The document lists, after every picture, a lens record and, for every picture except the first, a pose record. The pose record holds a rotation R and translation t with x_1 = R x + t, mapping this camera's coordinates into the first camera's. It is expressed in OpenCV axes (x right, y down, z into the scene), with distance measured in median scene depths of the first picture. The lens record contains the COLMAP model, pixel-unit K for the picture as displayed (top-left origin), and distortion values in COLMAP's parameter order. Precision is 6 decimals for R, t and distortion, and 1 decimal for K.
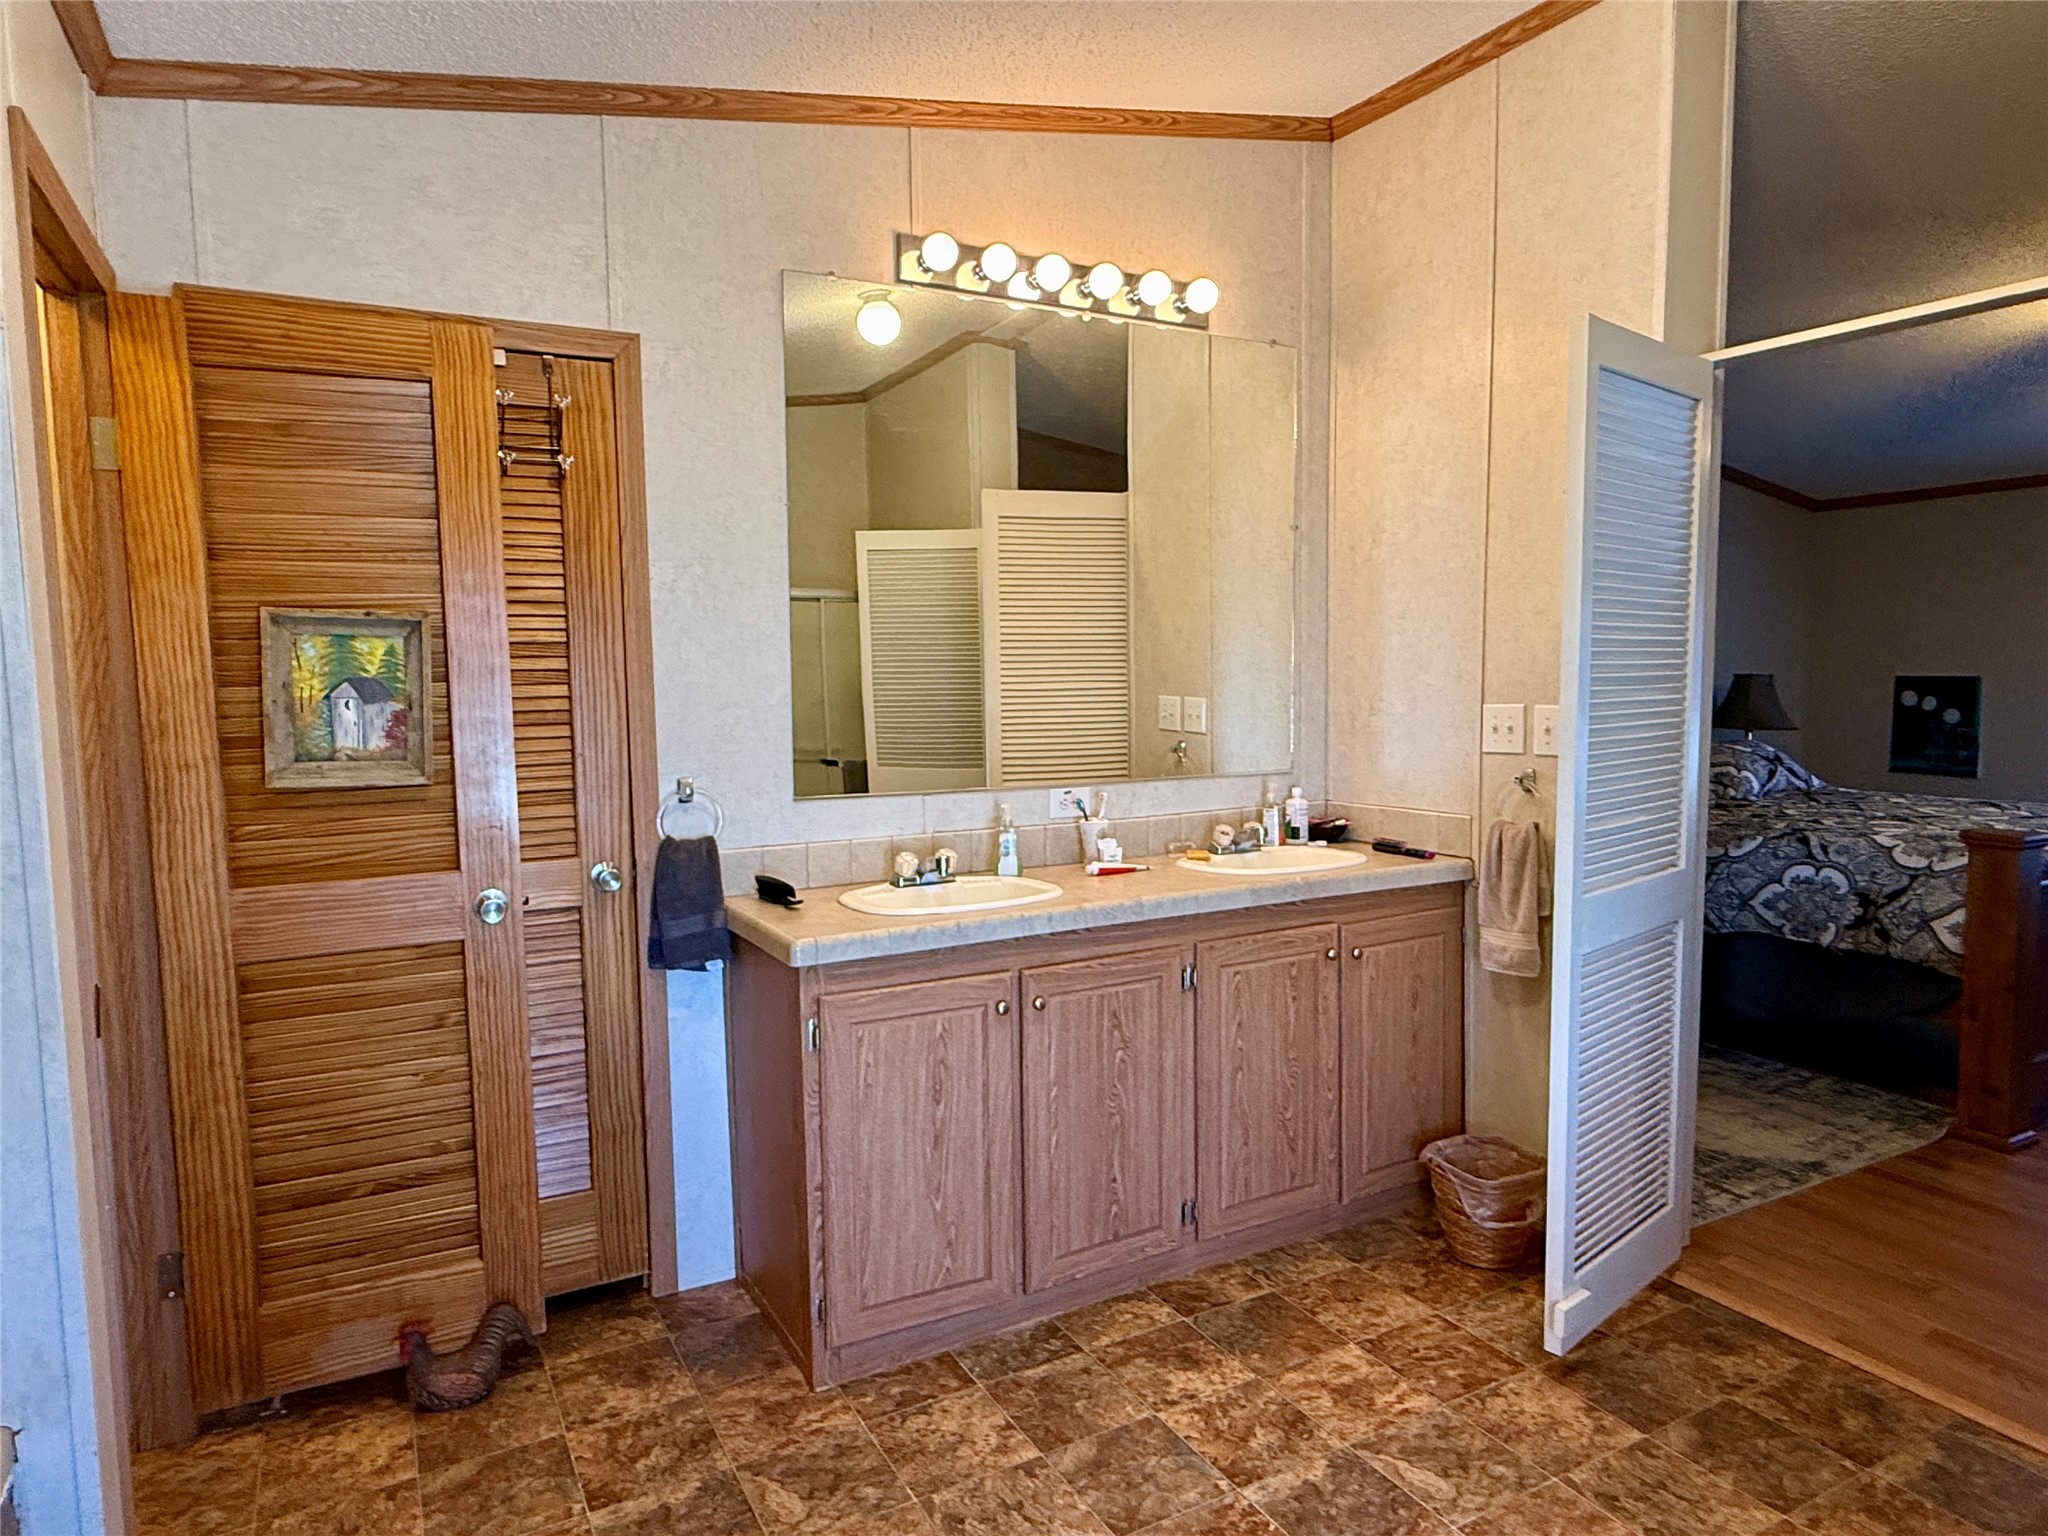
lens RADIAL K [[1201.4, 0, 1024.1], [0, 1201.4, 773.2], [0, 0, 1]] dist [-0.000230, -0.001088]
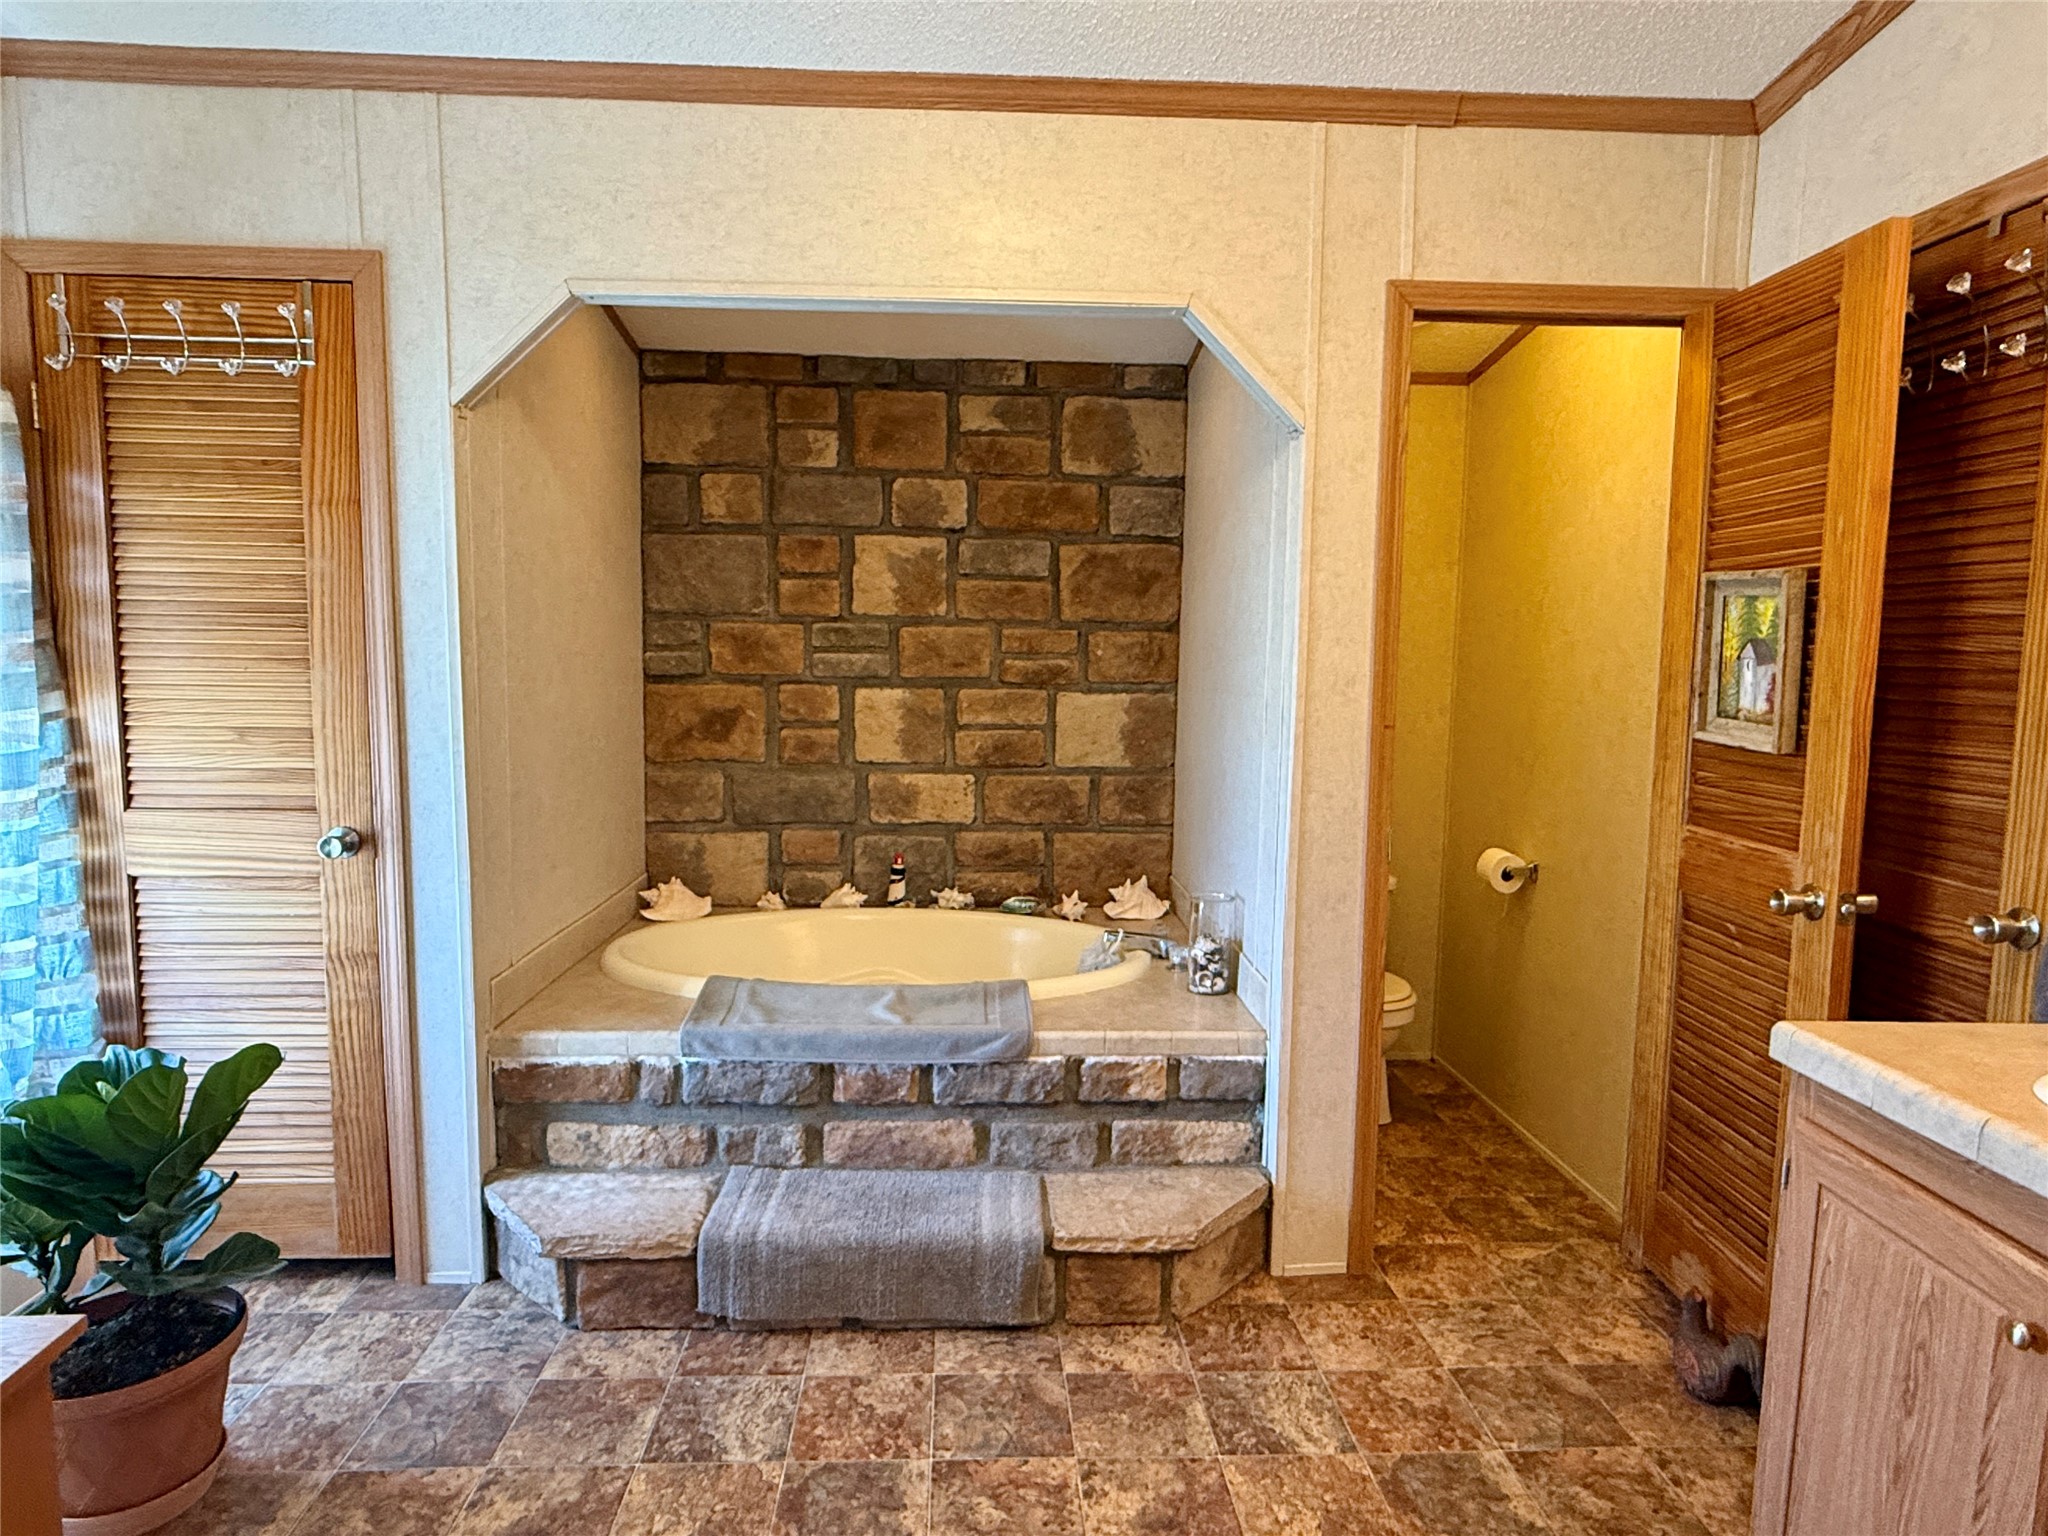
lens RADIAL K [[1254.6, 0, 1022.1], [0, 1254.6, 767.0], [0, 0, 1]] dist [-0.025350, 0.000847]
pose [[-0.437989, 0.095538, -0.893889, 0.643725], [-0.085800, 0.985355, 0.147354, -0.074622], [0.894876, 0.141235, -0.423378, 0.911956]]
